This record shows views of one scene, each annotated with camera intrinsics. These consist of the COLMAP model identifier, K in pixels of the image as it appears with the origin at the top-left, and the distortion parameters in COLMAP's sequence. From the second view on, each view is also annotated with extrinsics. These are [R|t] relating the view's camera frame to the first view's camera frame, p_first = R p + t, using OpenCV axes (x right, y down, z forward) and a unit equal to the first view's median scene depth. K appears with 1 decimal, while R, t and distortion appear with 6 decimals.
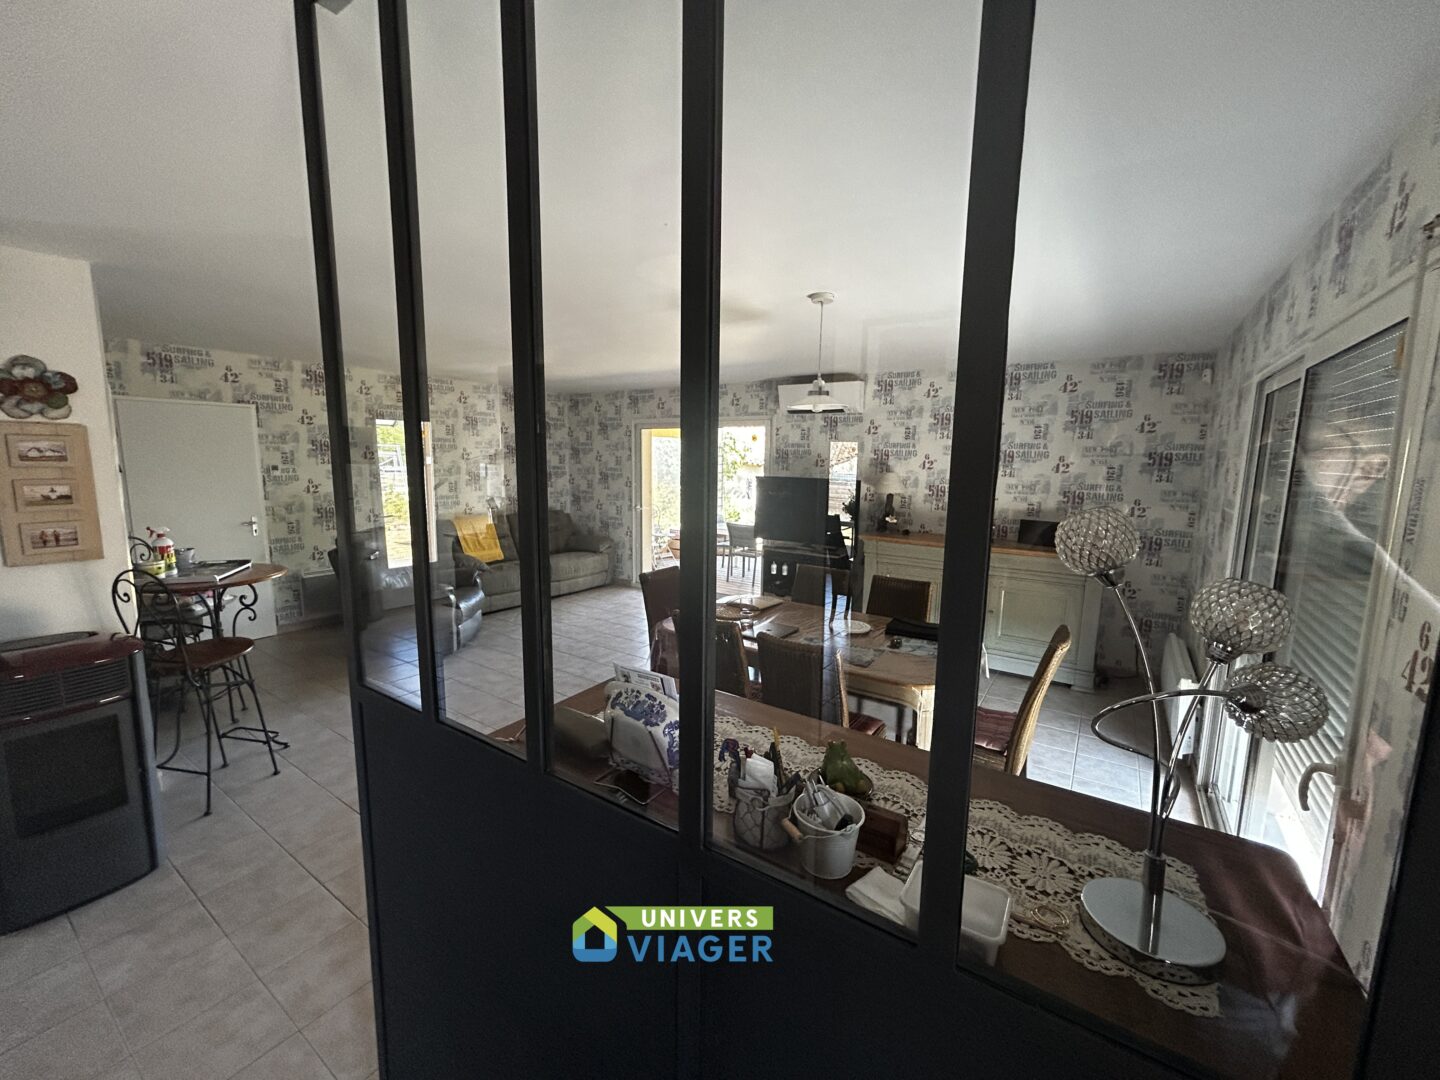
lens RADIAL K [[582.3, 0, 715.2], [0, 582.3, 539.4], [0, 0, 1]] dist [-0.001792, 0.000650]
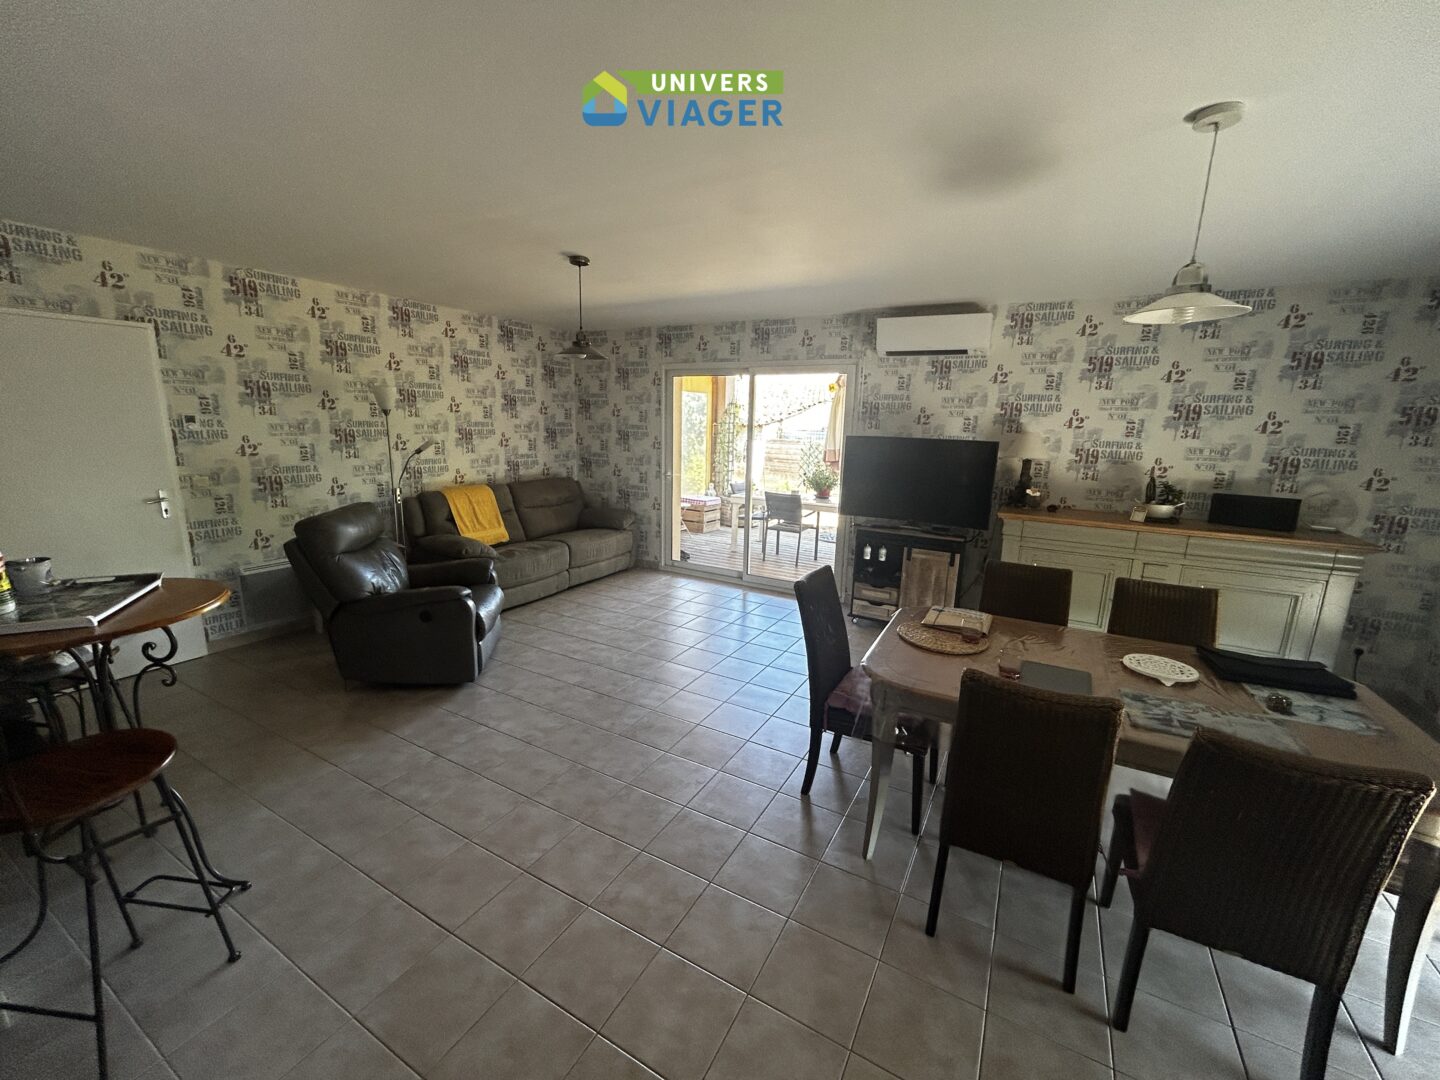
lens RADIAL K [[582.3, 0, 716.7], [0, 582.3, 540.0], [0, 0, 1]] dist [-0.001792, 0.000650]
pose [[0.996171, -0.009202, 0.086937, -0.193924], [0.003435, 0.997797, 0.066250, -0.022972], [-0.087355, -0.065698, 0.994008, 0.247131]]
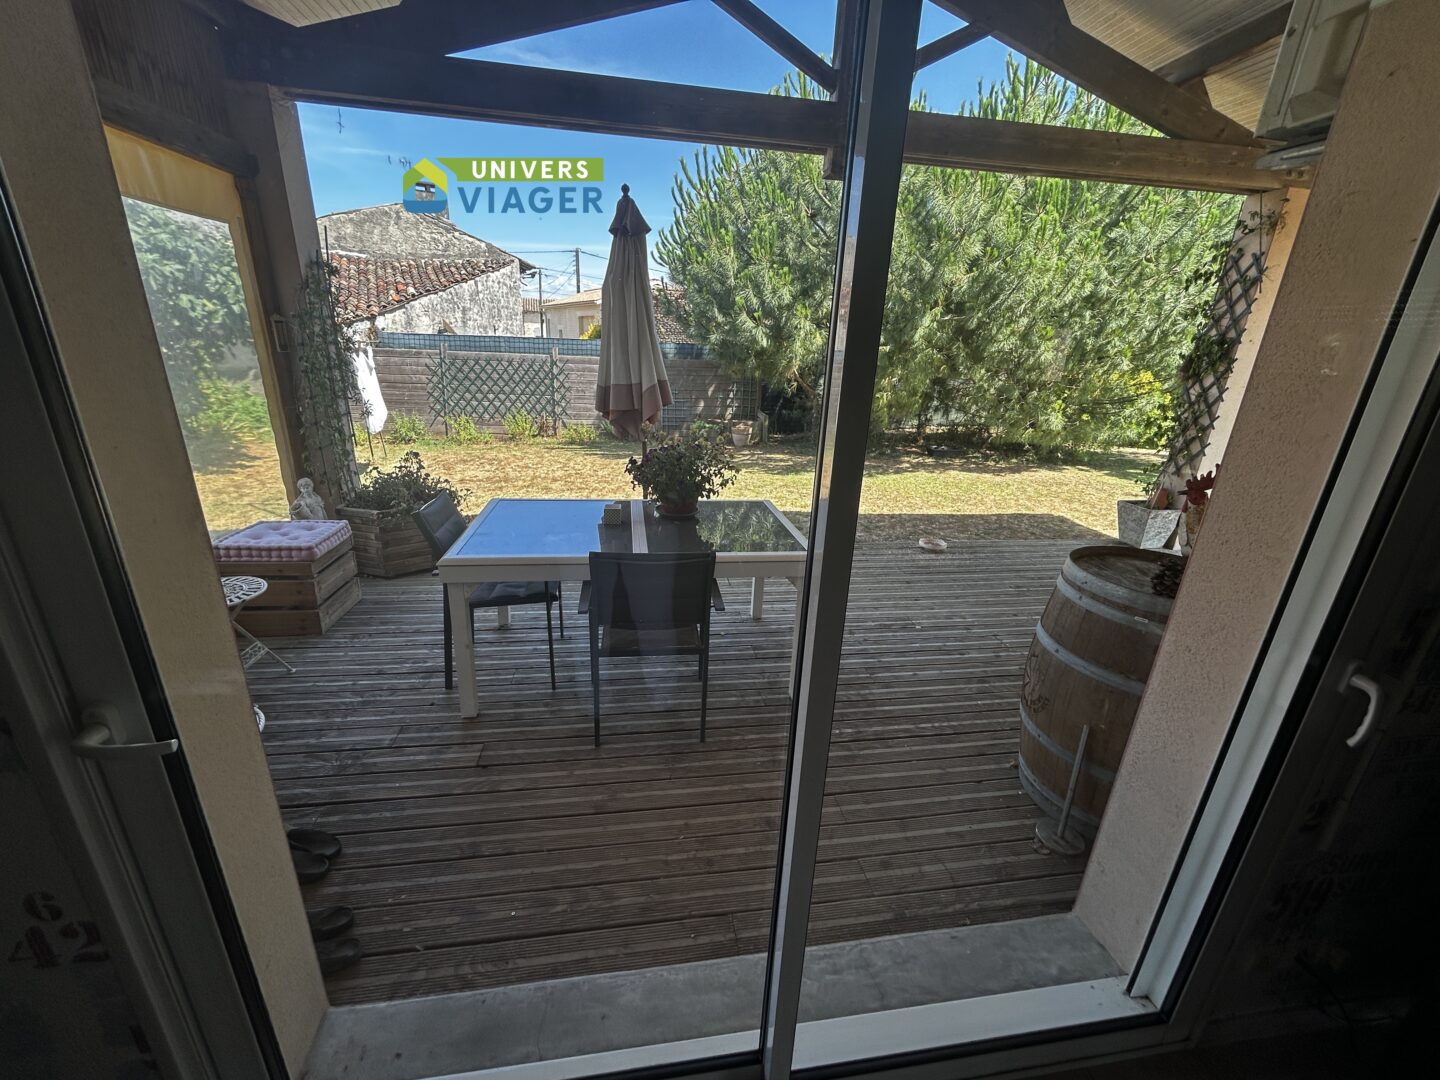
lens RADIAL K [[582.3, 0, 719.8], [0, 582.3, 537.9], [0, 0, 1]] dist [-0.001792, 0.000650]
pose [[0.722289, -0.211419, 0.658484, -0.165388], [0.065561, 0.968772, 0.239130, -0.144749], [-0.688477, -0.129550, 0.713594, 1.212595]]
